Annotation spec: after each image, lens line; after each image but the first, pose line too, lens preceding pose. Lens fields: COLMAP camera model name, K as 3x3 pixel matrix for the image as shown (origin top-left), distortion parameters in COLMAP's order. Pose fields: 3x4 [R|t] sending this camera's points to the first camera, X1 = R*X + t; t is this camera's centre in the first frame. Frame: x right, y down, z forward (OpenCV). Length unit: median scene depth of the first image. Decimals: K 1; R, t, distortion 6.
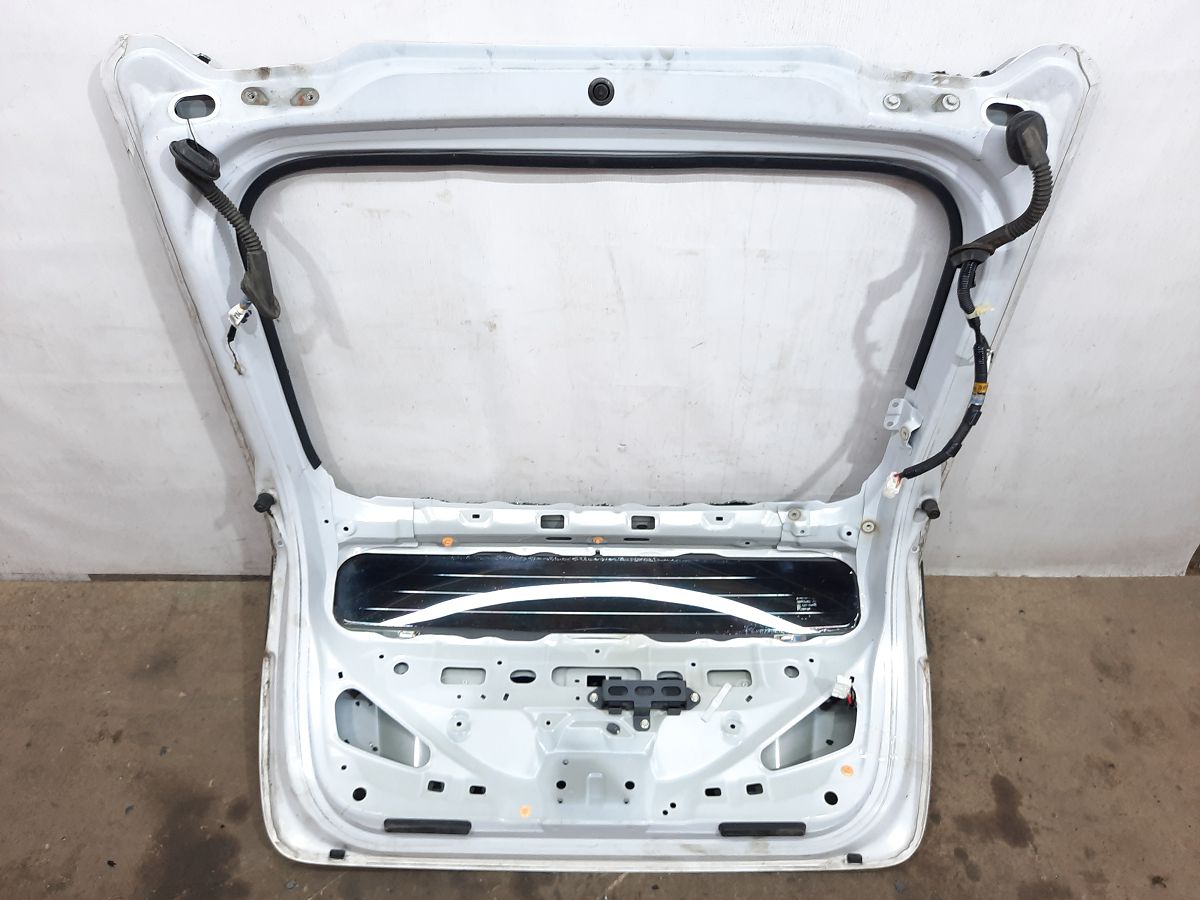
lens RADIAL K [[873.7, 0, 600.0], [0, 873.7, 450.0], [0, 0, 1]] dist [0.005277, 0.002061]
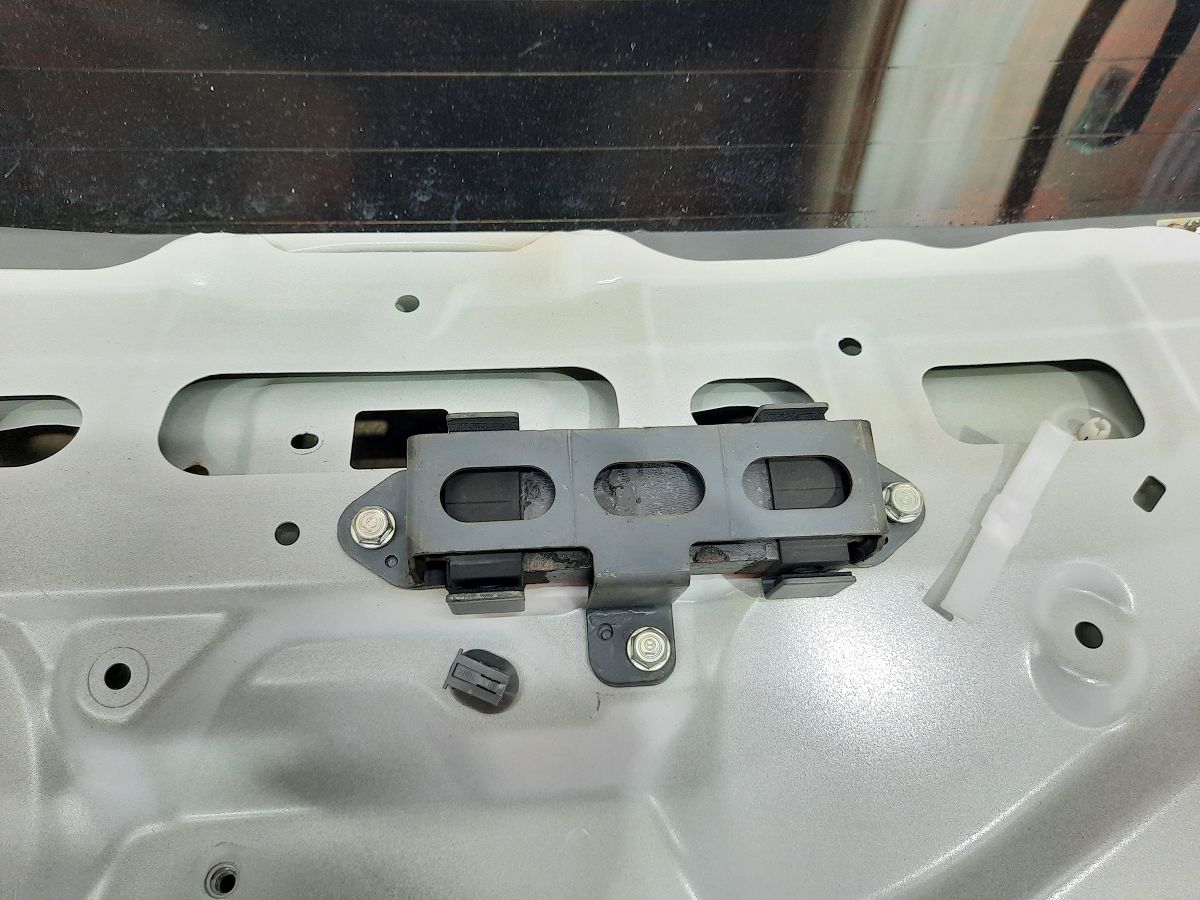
lens RADIAL K [[873.7, 0, 600.0], [0, 873.7, 450.0], [0, 0, 1]] dist [0.005277, 0.002061]
pose [[0.996304, -0.040893, 0.075535, 0.028009], [0.016564, 0.954361, 0.298196, 0.213630], [-0.084282, -0.295843, 0.951511, 0.827116]]
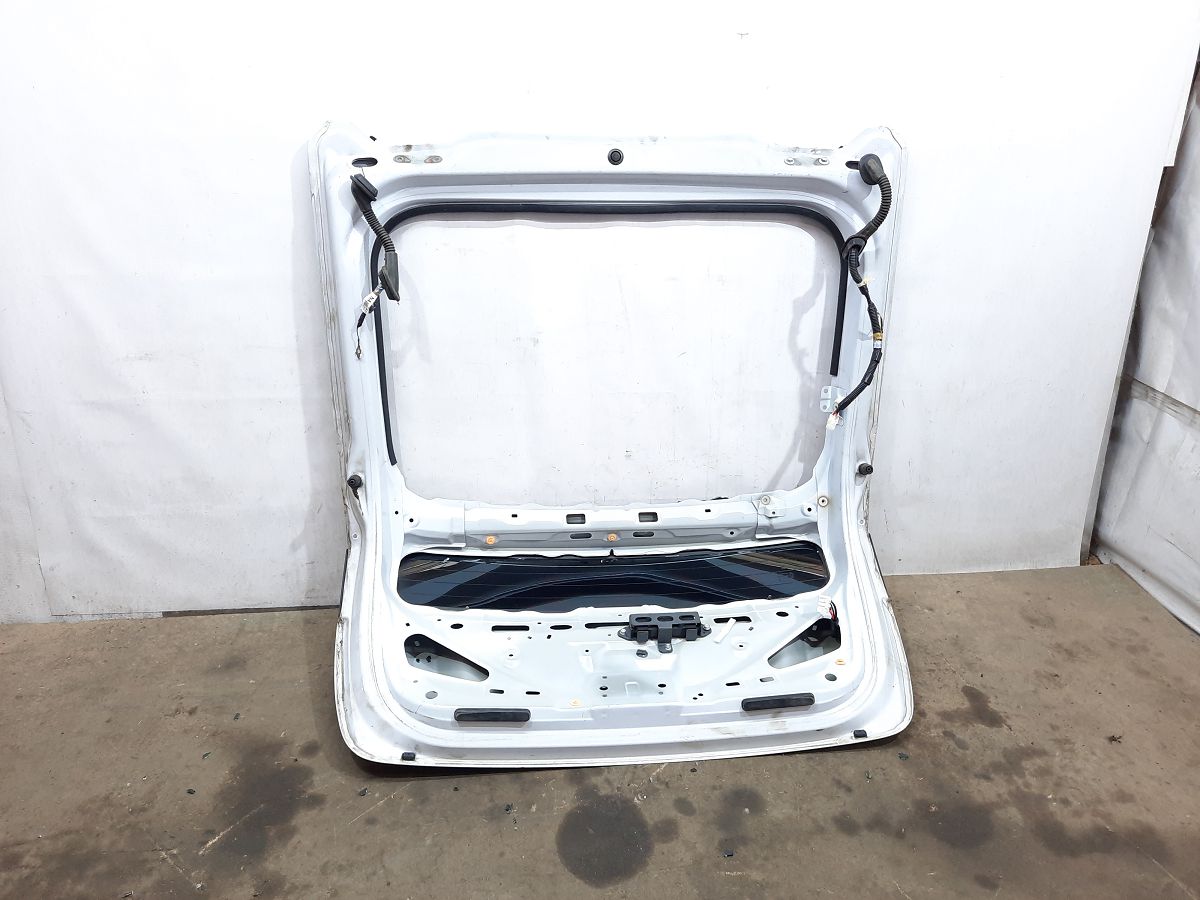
lens RADIAL K [[854.0, 0, 600.0], [0, 854.0, 450.0], [0, 0, 1]] dist [0.022197, -0.000347]
pose [[0.996014, -0.030665, 0.083757, -0.129003], [0.063291, 0.904650, -0.421430, 0.550300], [-0.062847, 0.425051, 0.902985, -0.157240]]
